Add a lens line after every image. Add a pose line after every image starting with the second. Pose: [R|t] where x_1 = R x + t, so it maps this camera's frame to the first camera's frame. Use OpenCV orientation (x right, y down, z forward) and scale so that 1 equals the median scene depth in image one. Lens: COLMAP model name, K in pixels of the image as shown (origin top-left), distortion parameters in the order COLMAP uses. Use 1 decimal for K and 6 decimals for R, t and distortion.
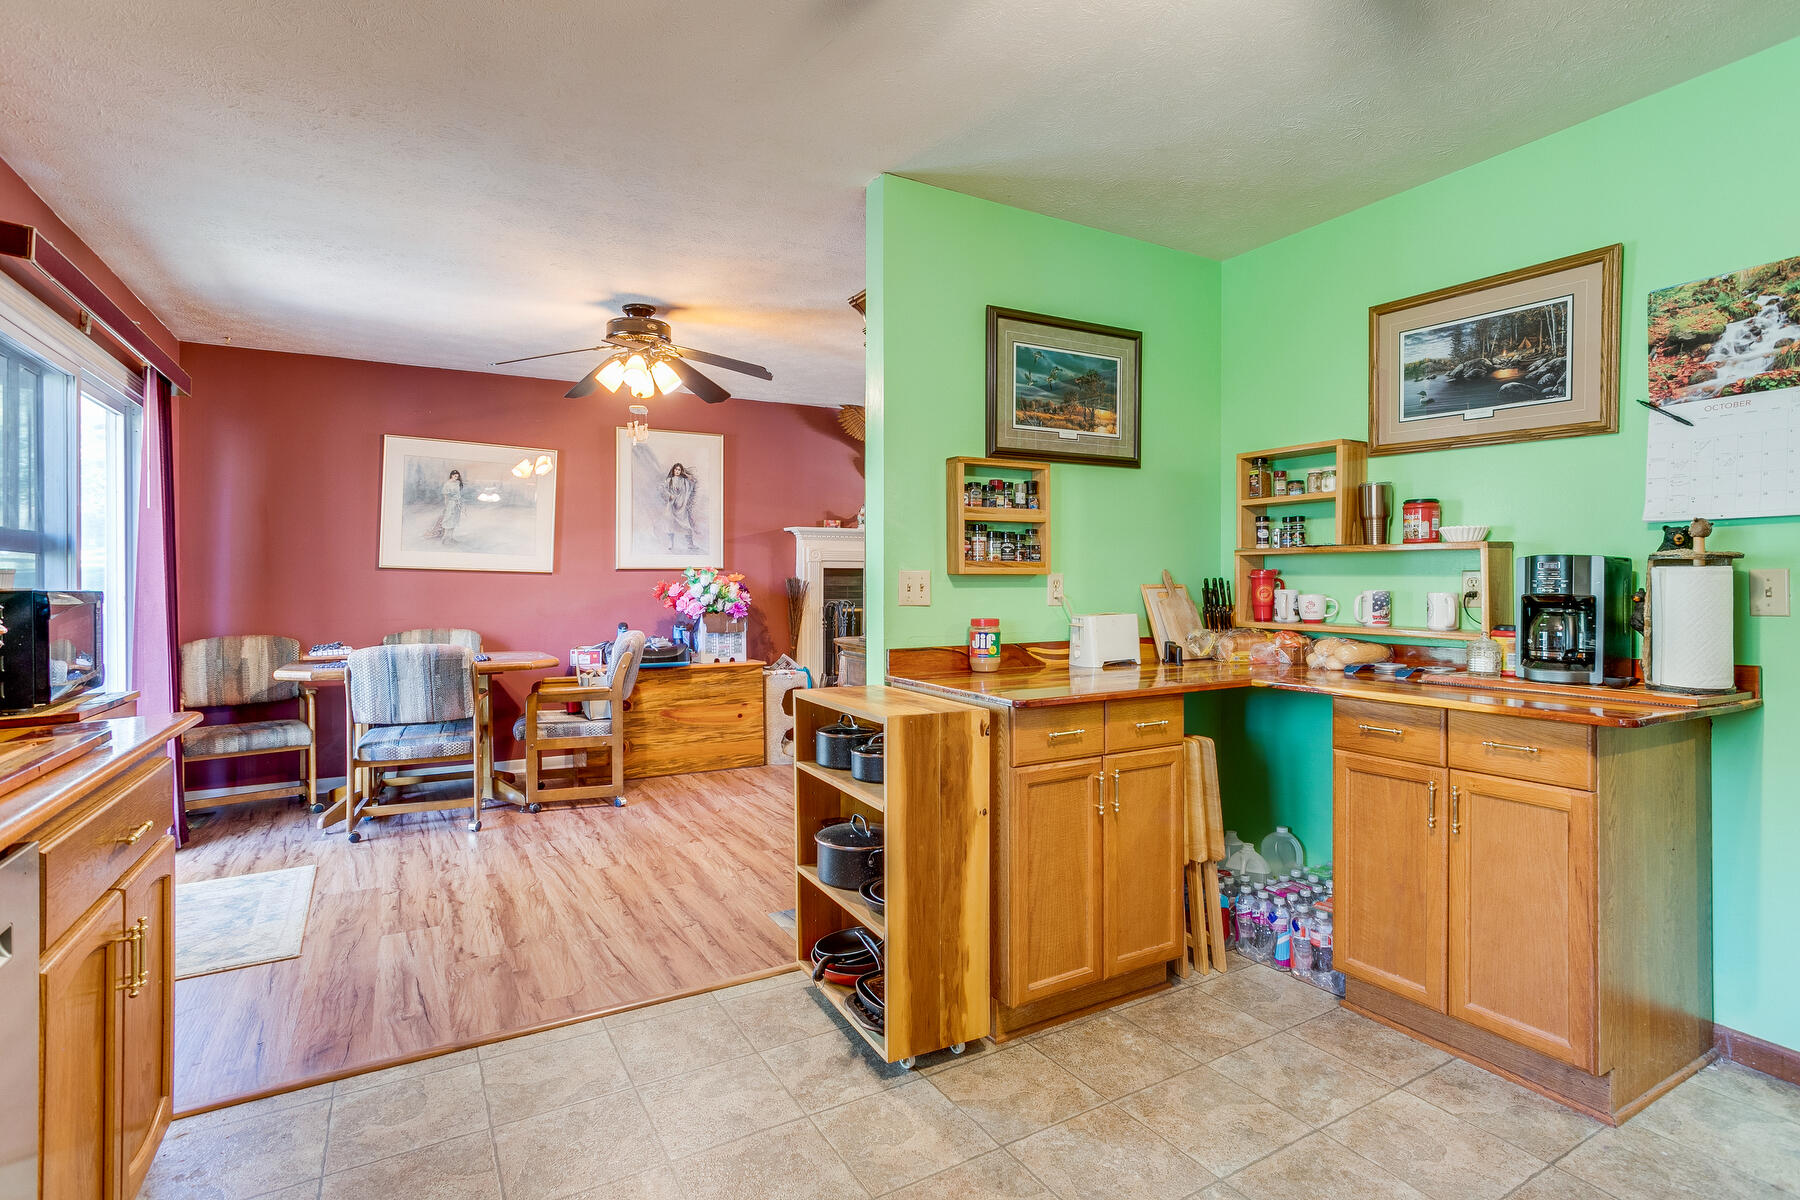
lens RADIAL K [[880.5, 0, 903.8], [0, 880.5, 581.0], [0, 0, 1]] dist [-0.040577, 0.034905]
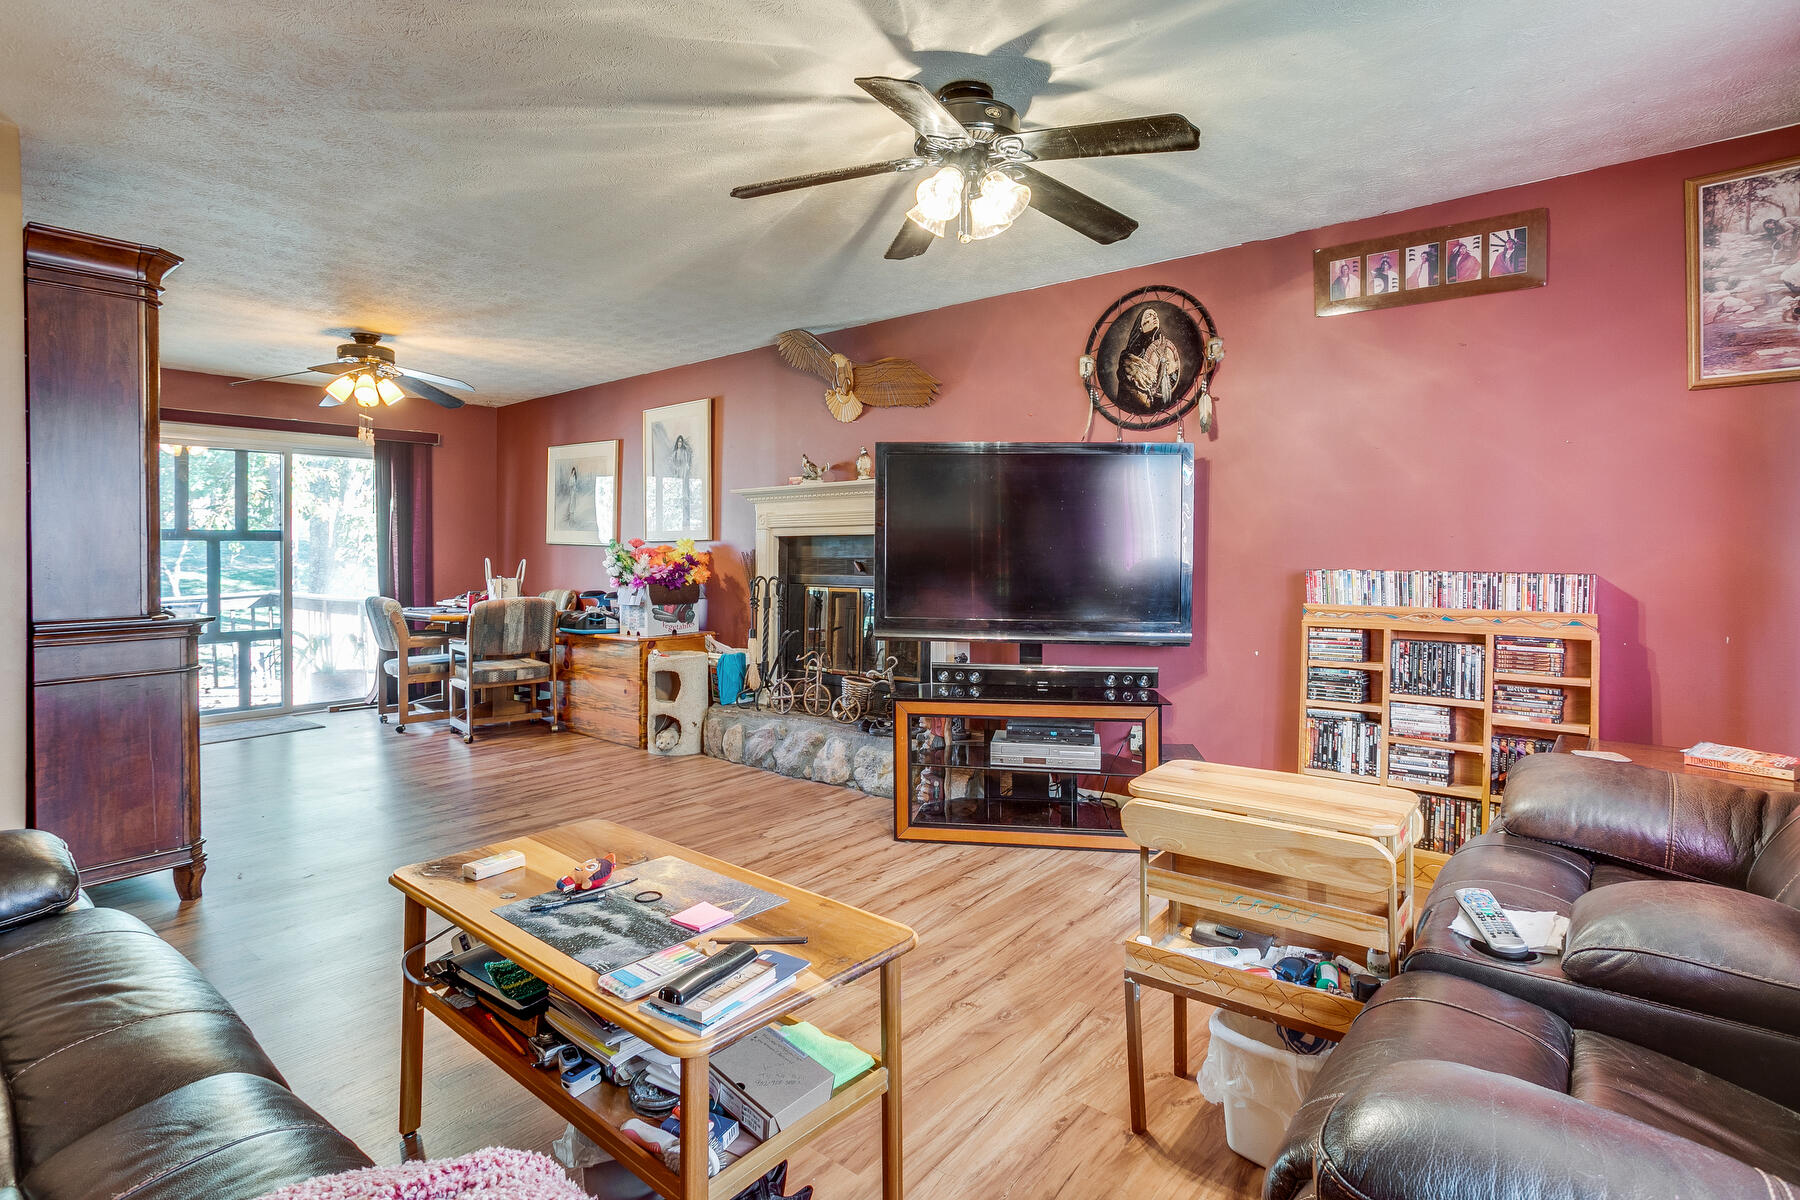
lens RADIAL K [[908.4, 0, 905.2], [0, 908.4, 513.5], [0, 0, 1]] dist [-0.047592, 0.039420]
pose [[0.359069, -0.038624, -0.932512, 1.005680], [0.004847, 0.999207, -0.039520, -0.002086], [0.933298, 0.009671, 0.358971, 1.084525]]
